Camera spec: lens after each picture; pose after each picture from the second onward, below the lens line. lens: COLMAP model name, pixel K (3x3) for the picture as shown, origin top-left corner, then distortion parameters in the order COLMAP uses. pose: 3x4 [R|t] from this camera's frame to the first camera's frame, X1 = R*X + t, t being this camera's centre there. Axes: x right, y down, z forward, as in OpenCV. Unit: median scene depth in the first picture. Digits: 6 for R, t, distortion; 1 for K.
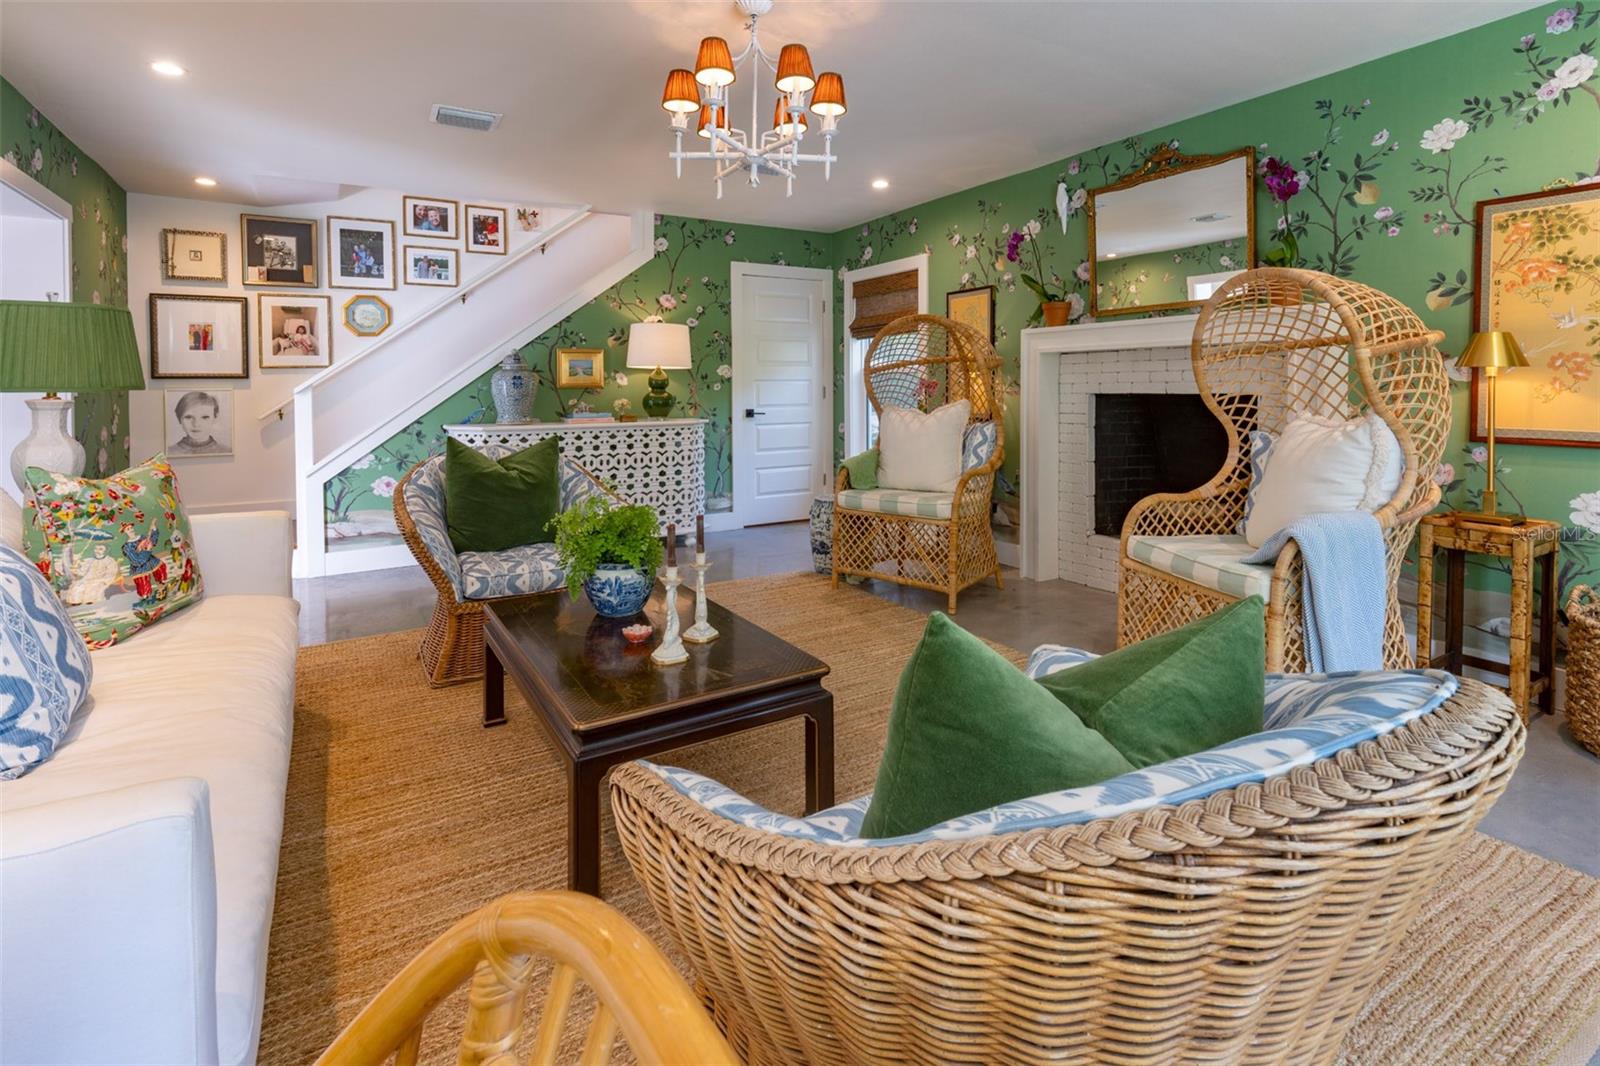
lens RADIAL K [[769.8, 0, 800.0], [0, 769.8, 533.0], [0, 0, 1]] dist [0.004017, -0.000217]
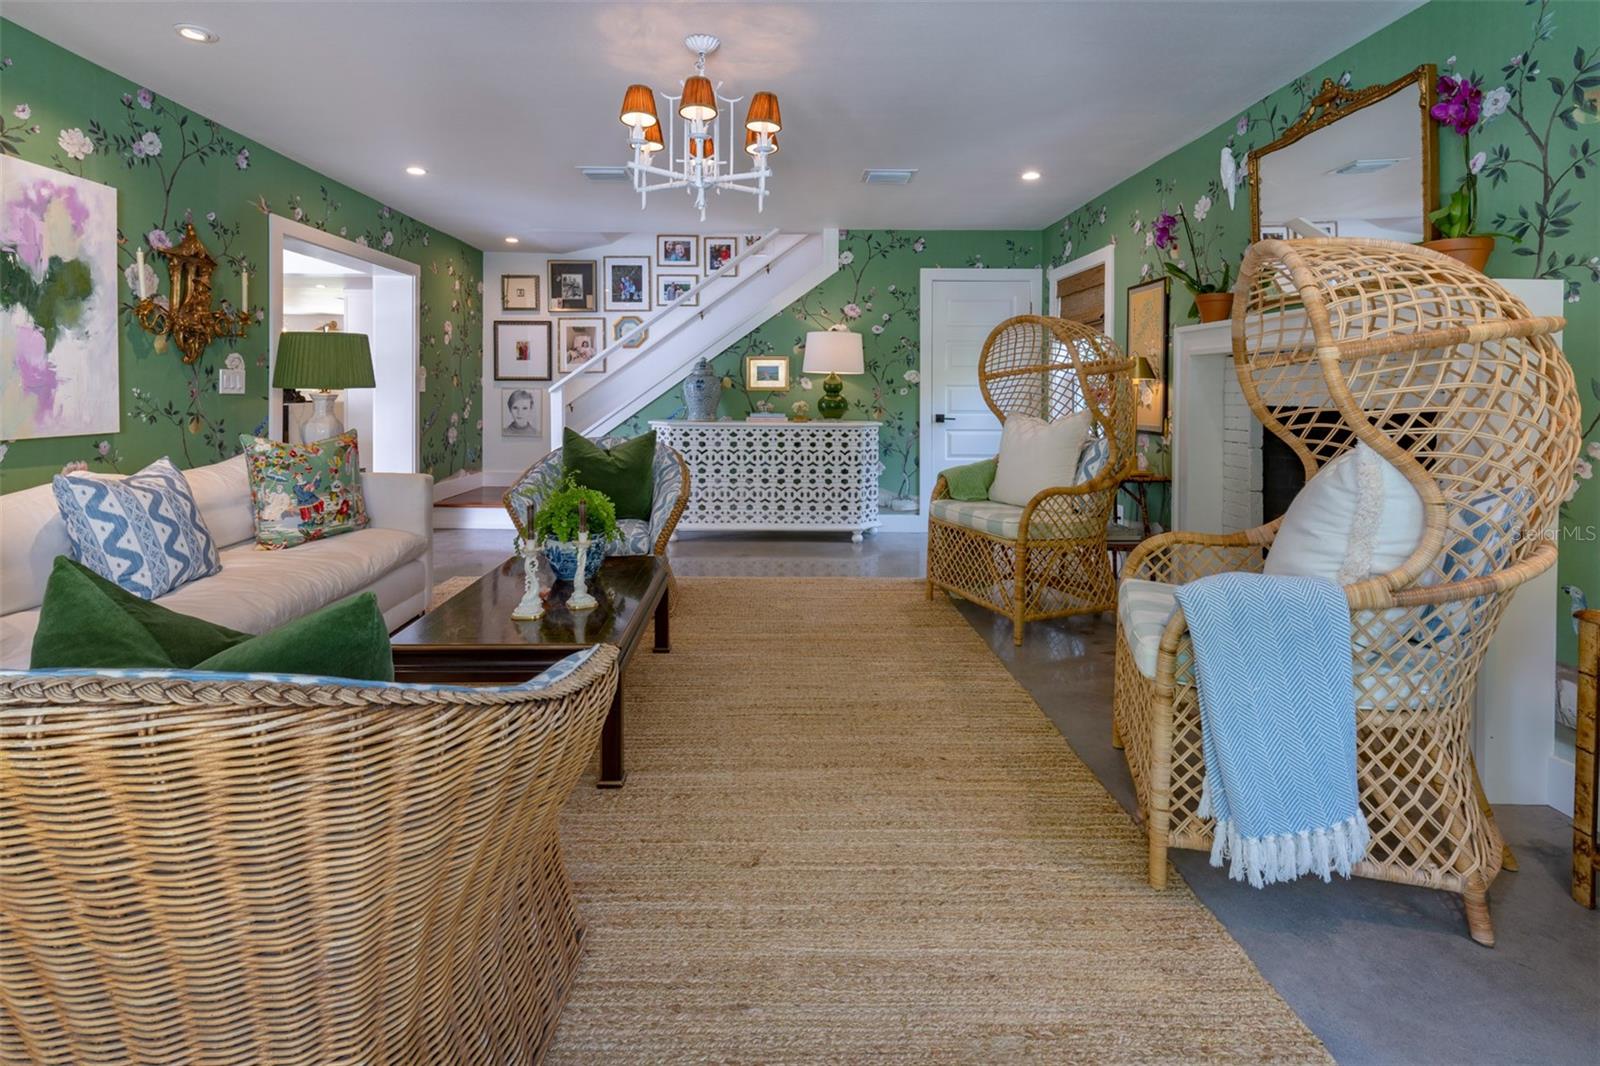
lens RADIAL K [[745.2, 0, 779.4], [0, 745.2, 523.4], [0, 0, 1]] dist [0.007394, -0.000343]
pose [[0.859138, 0.101971, -0.501482, 0.311087], [-0.107490, 0.994044, 0.017976, -0.017933], [0.500328, 0.038460, 0.864982, 0.076911]]
